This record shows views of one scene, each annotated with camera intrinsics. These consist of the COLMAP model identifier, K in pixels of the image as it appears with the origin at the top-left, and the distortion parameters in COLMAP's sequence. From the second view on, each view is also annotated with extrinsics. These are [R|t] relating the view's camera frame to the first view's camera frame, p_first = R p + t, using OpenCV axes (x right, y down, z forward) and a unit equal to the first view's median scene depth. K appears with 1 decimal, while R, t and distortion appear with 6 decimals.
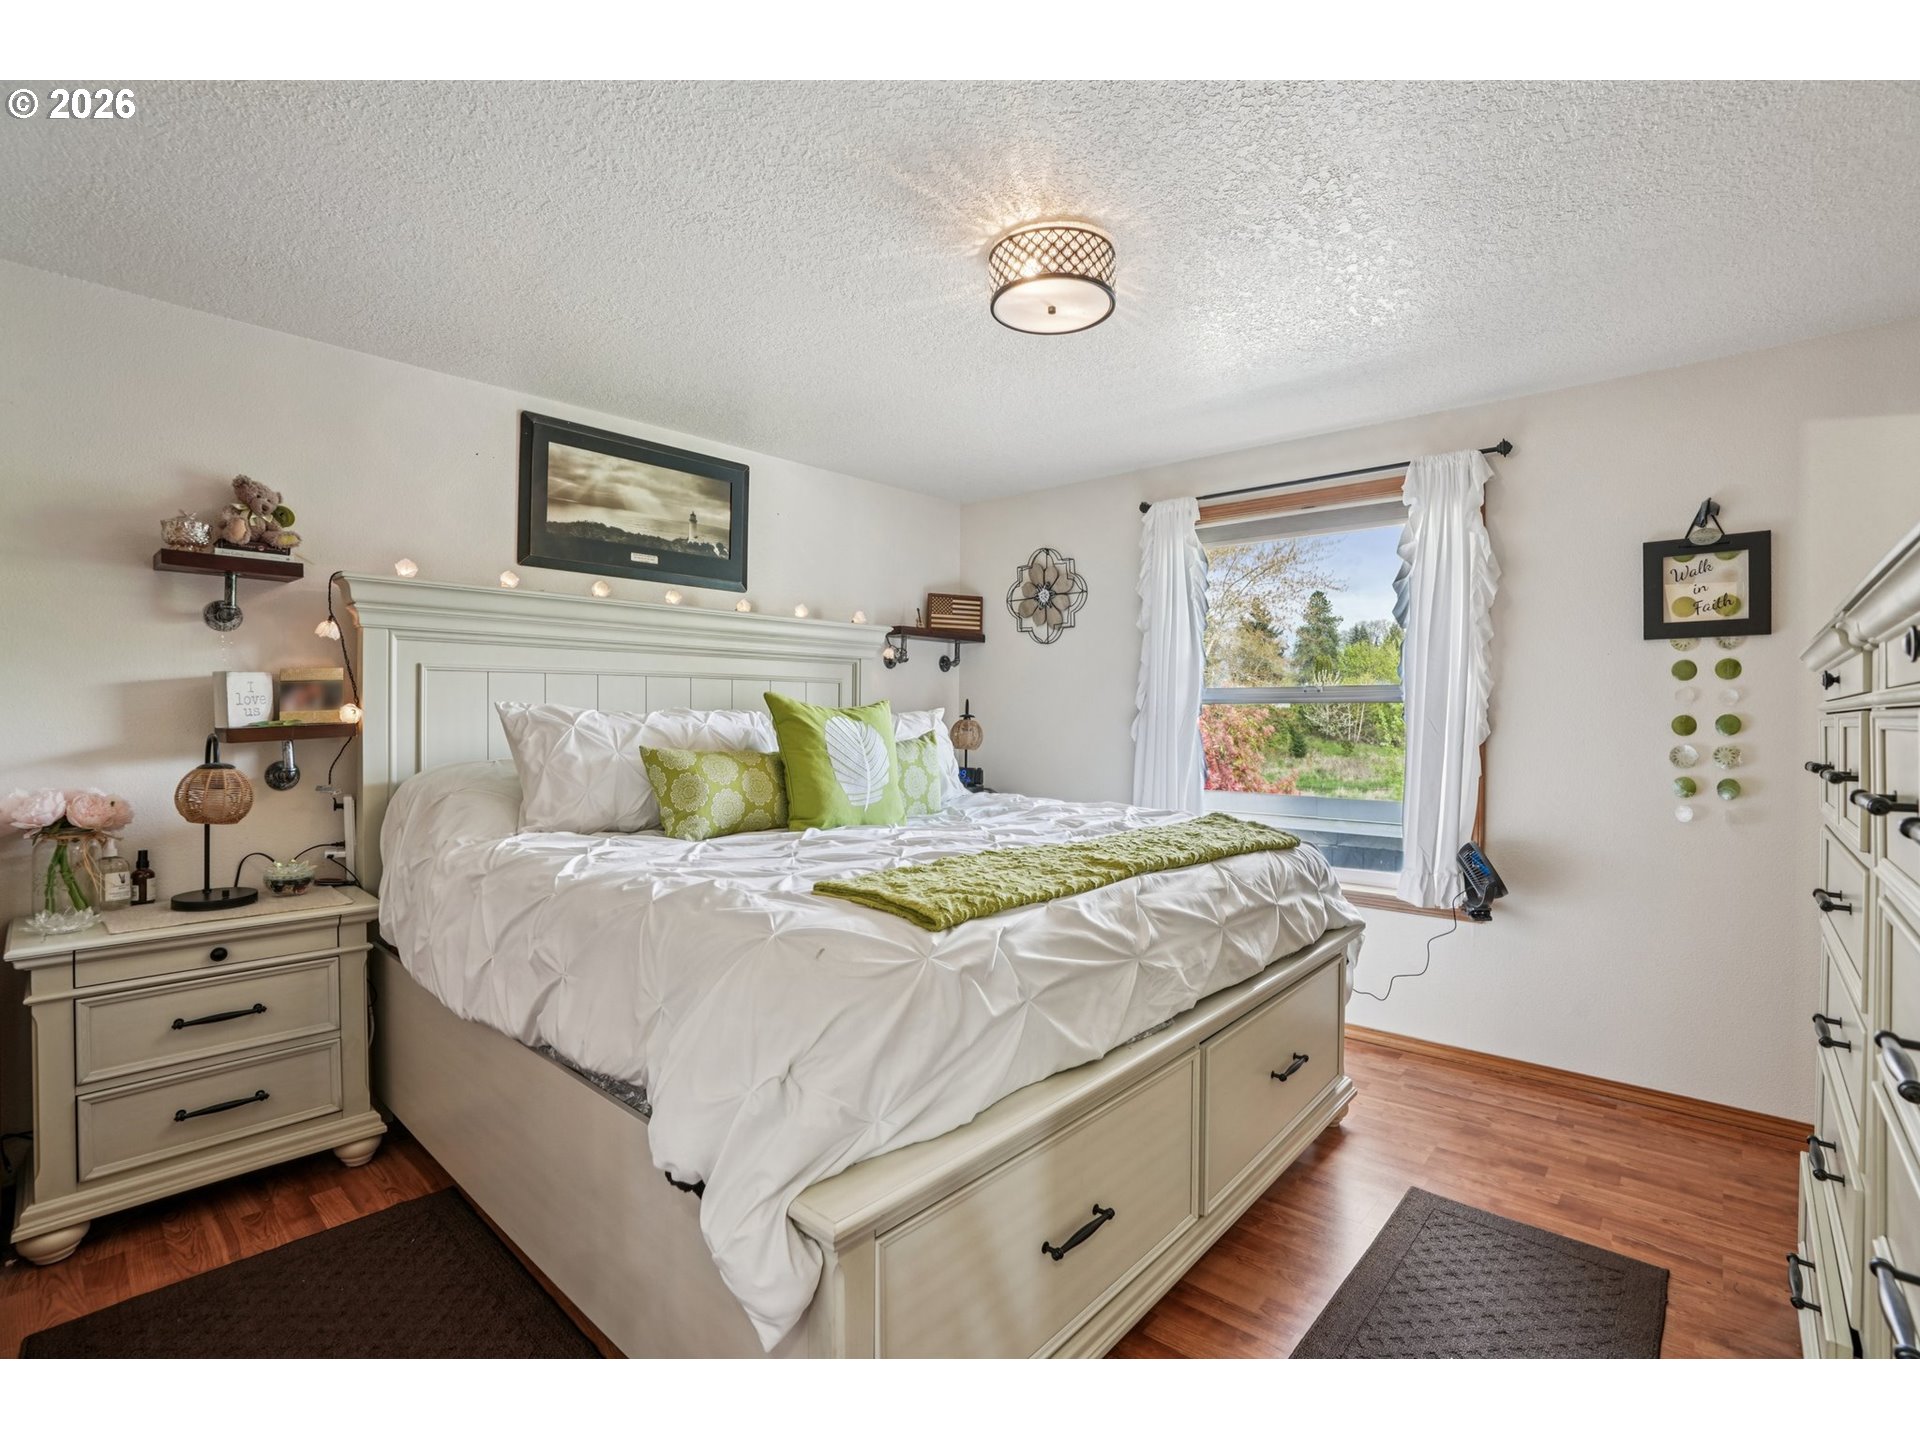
lens RADIAL K [[887.7, 0, 966.9], [0, 887.7, 724.3], [0, 0, 1]] dist [-0.059951, 0.020938]
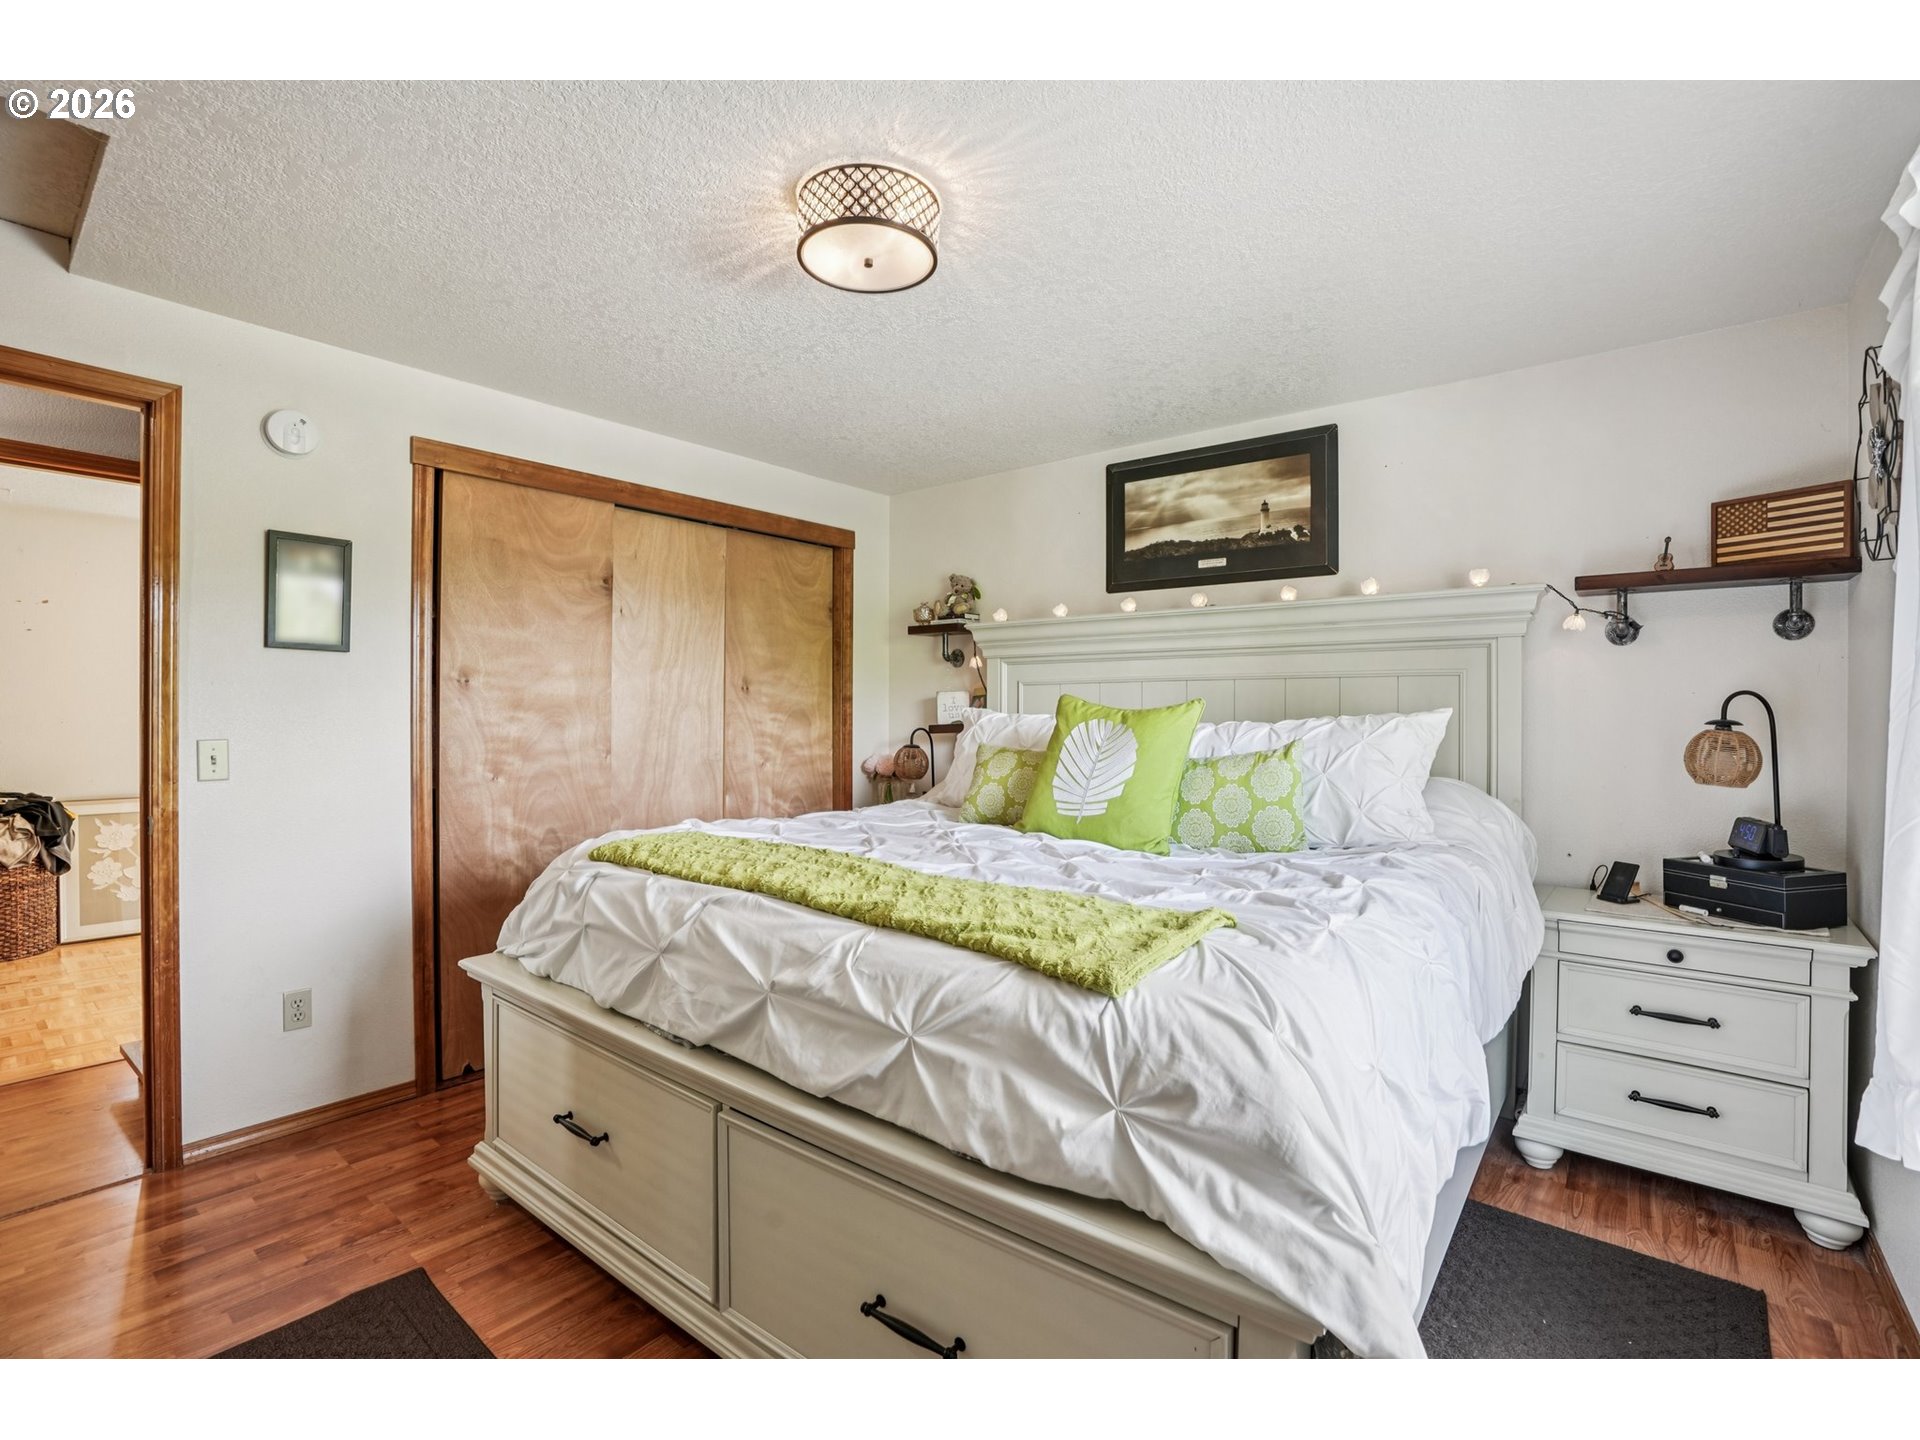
lens RADIAL K [[887.7, 0, 966.9], [0, 887.7, 724.3], [0, 0, 1]] dist [-0.059951, 0.020938]
pose [[0.055811, 0.008624, -0.998404, 0.642367], [-0.015625, 0.999848, 0.007763, -0.006972], [0.998319, 0.015167, 0.055937, 0.677552]]
